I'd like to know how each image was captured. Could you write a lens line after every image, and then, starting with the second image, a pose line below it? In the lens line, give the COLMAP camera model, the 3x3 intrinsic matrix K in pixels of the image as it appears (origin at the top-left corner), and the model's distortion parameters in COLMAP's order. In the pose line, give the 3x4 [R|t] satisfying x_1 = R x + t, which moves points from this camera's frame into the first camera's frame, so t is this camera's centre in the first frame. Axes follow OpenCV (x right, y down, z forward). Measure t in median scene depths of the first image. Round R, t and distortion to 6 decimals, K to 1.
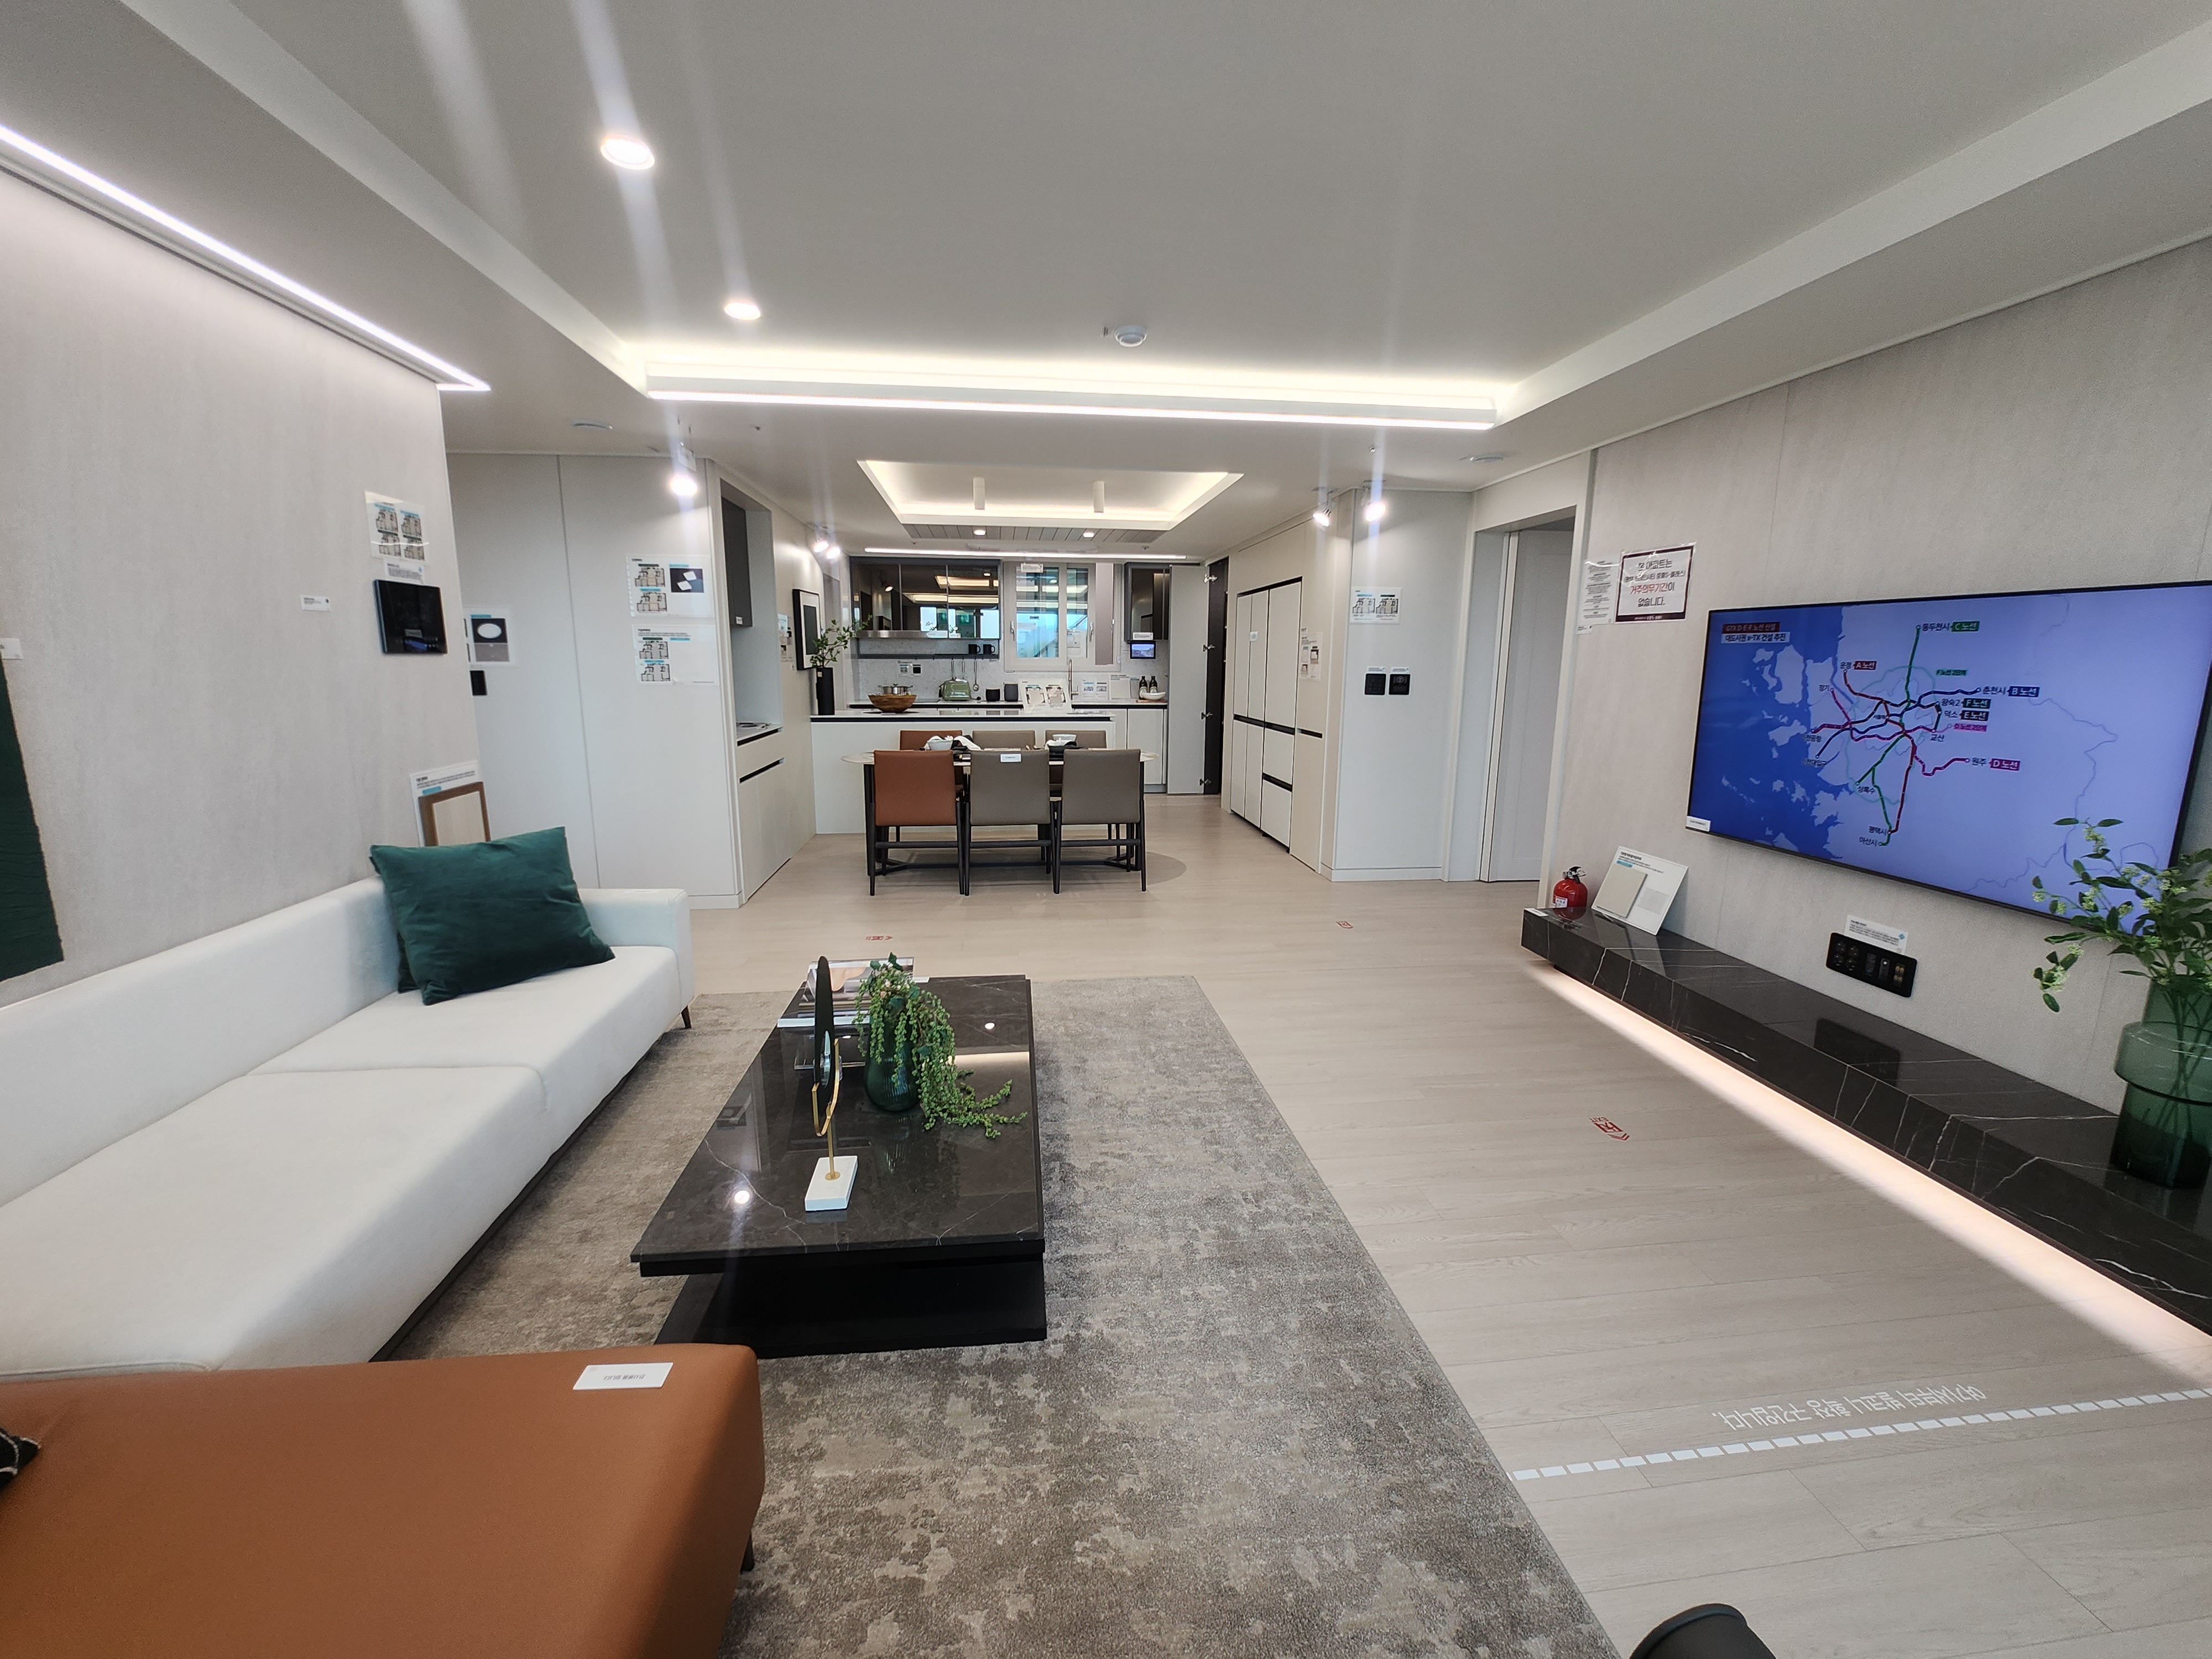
lens RADIAL K [[884.8, 0, 1108.2], [0, 884.8, 821.3], [0, 0, 1]] dist [-0.013175, -0.000492]
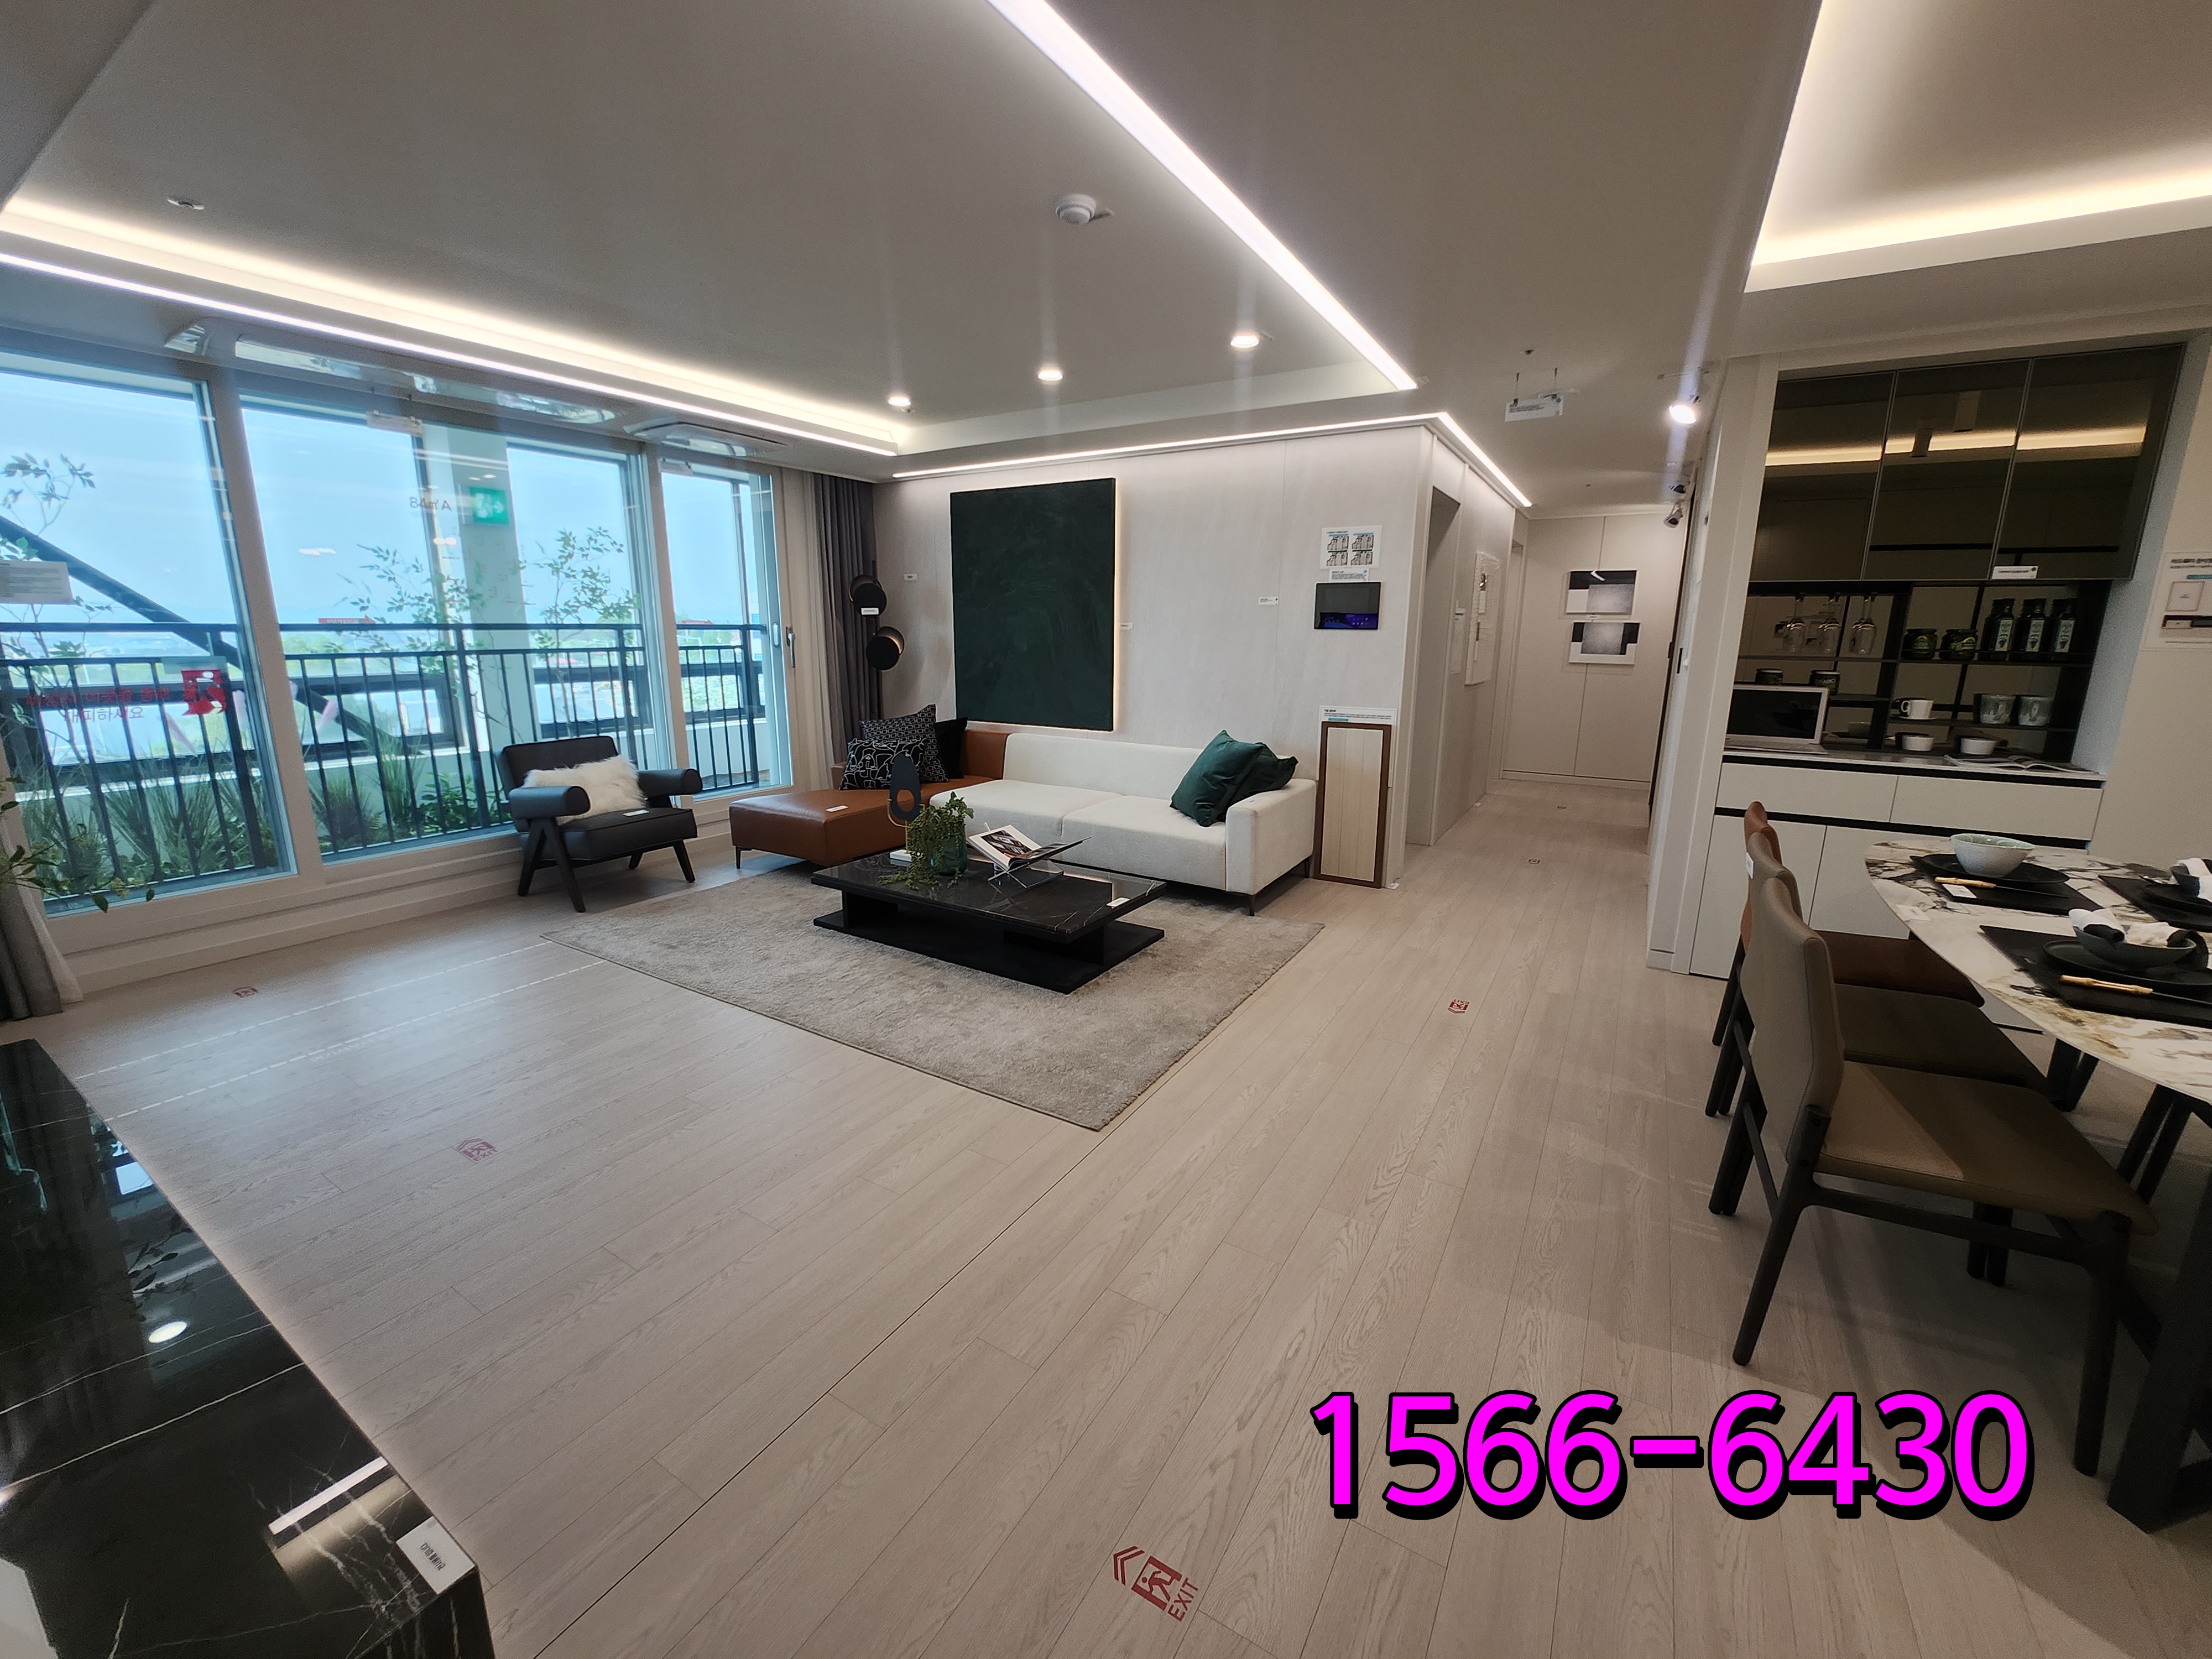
lens RADIAL K [[883.9, 0, 1096.9], [0, 883.9, 819.4], [0, 0, 1]] dist [-0.001401, -0.000106]
pose [[-0.624765, 0.157688, -0.764725, 0.699269], [-0.150211, 0.936828, 0.315895, -0.302293], [0.766228, 0.312230, -0.561611, 1.638512]]
